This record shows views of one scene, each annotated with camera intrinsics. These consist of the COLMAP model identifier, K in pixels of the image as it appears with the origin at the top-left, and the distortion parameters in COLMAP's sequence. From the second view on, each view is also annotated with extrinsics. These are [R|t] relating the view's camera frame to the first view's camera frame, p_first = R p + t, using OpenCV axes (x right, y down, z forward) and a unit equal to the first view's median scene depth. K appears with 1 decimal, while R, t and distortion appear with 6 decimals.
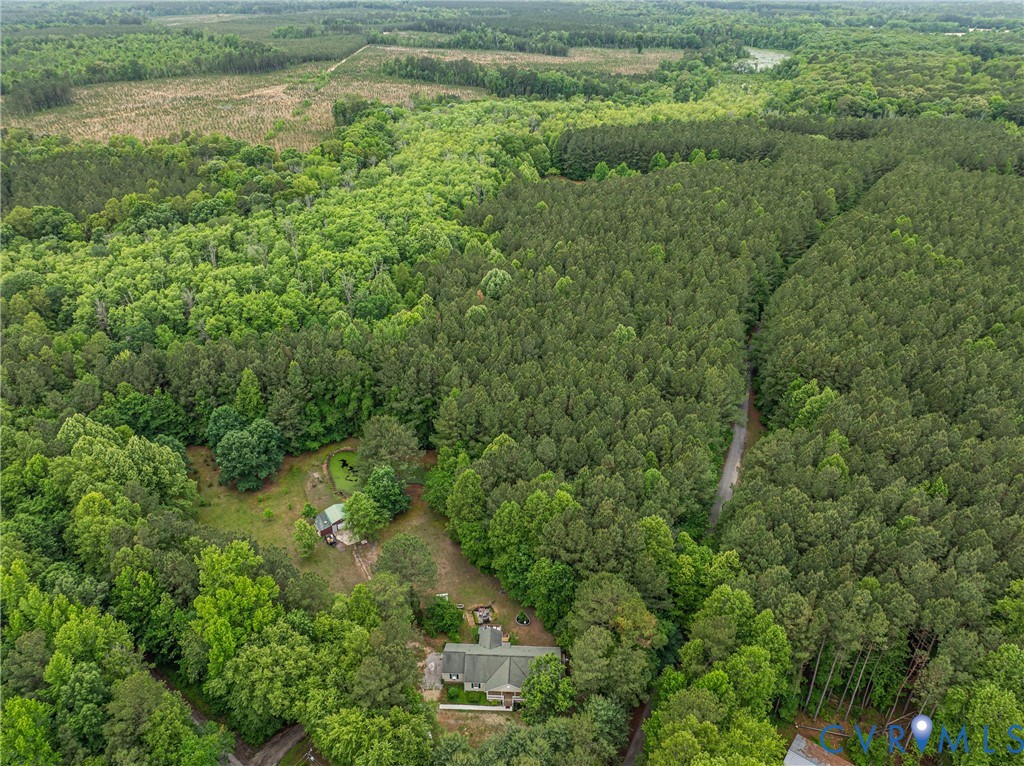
lens RADIAL K [[719.3, 0, 515.0], [0, 719.3, 381.7], [0, 0, 1]] dist [-0.050883, 0.019947]
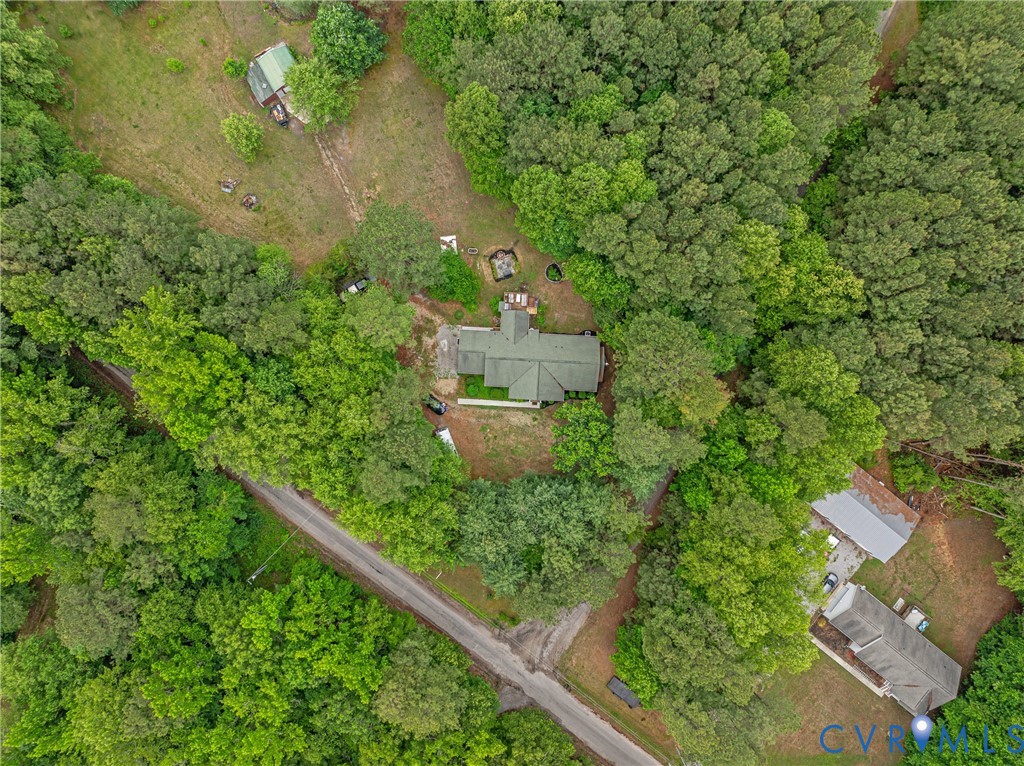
lens RADIAL K [[719.3, 0, 515.0], [0, 719.3, 381.7], [0, 0, 1]] dist [-0.050883, 0.019947]
pose [[0.999908, 0.010559, 0.008461, -0.020925], [-0.012583, 0.495750, 0.868374, -0.165339], [0.004974, -0.868401, 0.495838, 0.283438]]
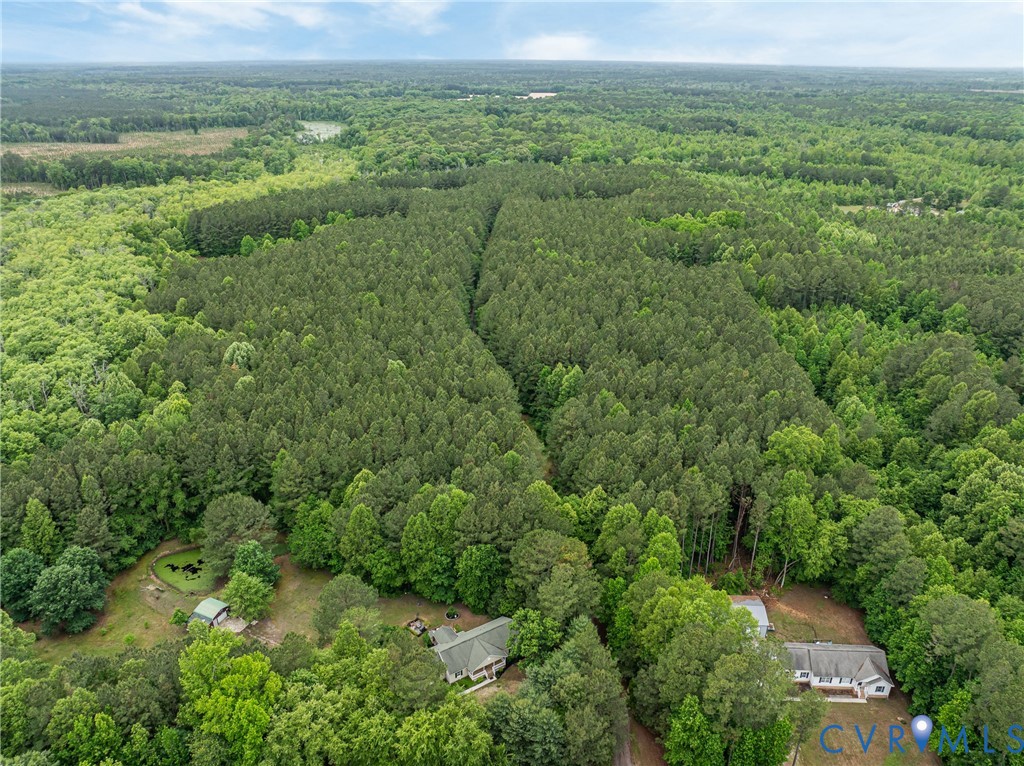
lens RADIAL K [[719.3, 0, 515.0], [0, 719.3, 381.7], [0, 0, 1]] dist [-0.050883, 0.019947]
pose [[0.823384, -0.235602, 0.516266, -0.221559], [0.281652, 0.959450, -0.011349, 0.014667], [-0.492657, 0.154752, 0.856353, -0.028273]]
